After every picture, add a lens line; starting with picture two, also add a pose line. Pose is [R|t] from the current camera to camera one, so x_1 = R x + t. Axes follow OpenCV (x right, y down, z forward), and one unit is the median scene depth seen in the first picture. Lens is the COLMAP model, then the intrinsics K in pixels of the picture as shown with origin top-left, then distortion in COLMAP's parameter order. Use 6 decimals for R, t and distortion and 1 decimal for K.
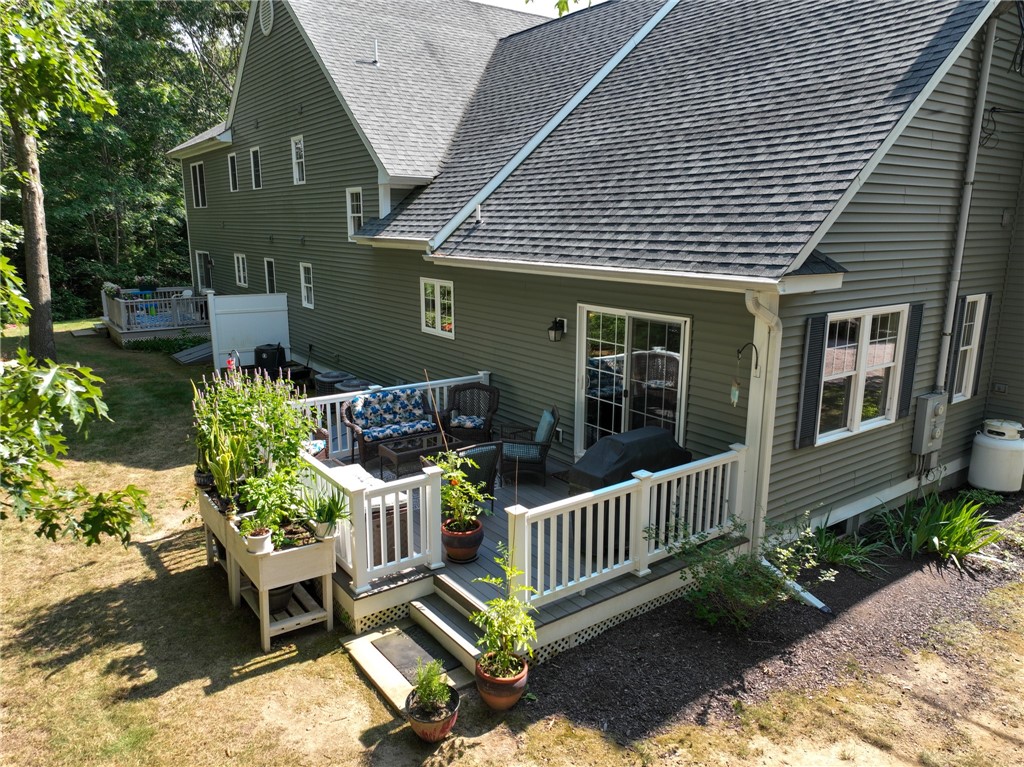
lens RADIAL K [[705.9, 0, 512.0], [0, 705.9, 383.5], [0, 0, 1]] dist [0.001781, 0.000706]
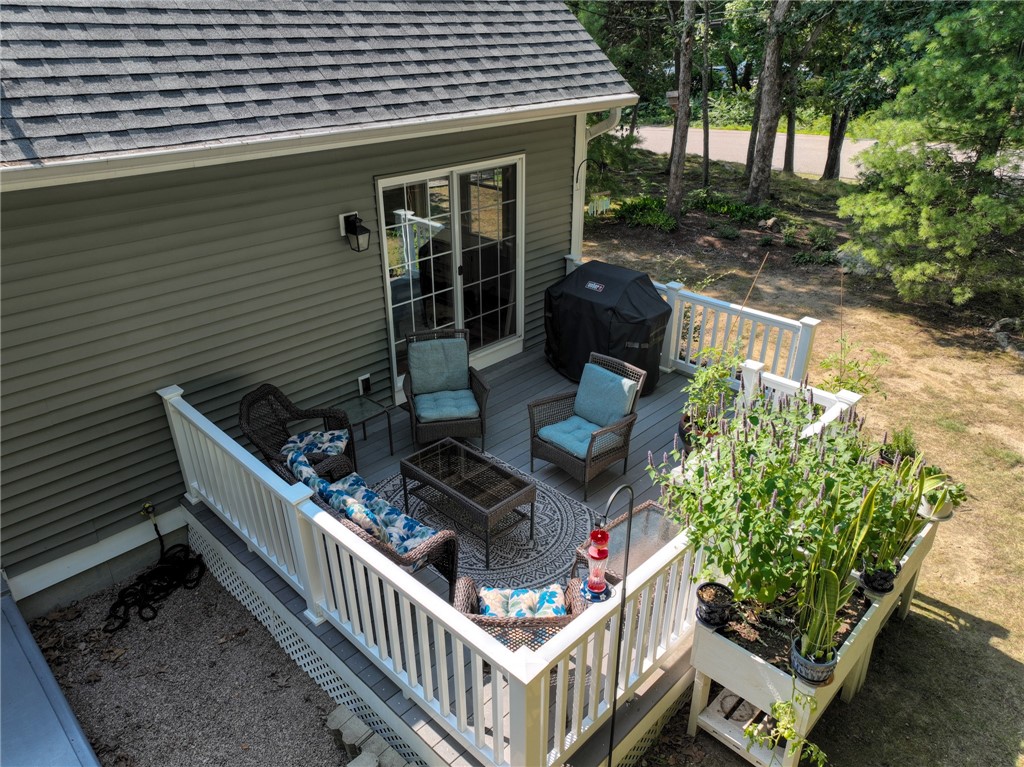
lens RADIAL K [[705.9, 0, 512.0], [0, 705.9, 383.5], [0, 0, 1]] dist [0.001781, 0.000706]
pose [[-0.177651, -0.443117, 0.878685, -0.774389], [0.226127, 0.850615, 0.474680, -0.308334], [-0.957761, 0.283022, -0.050912, 1.249666]]
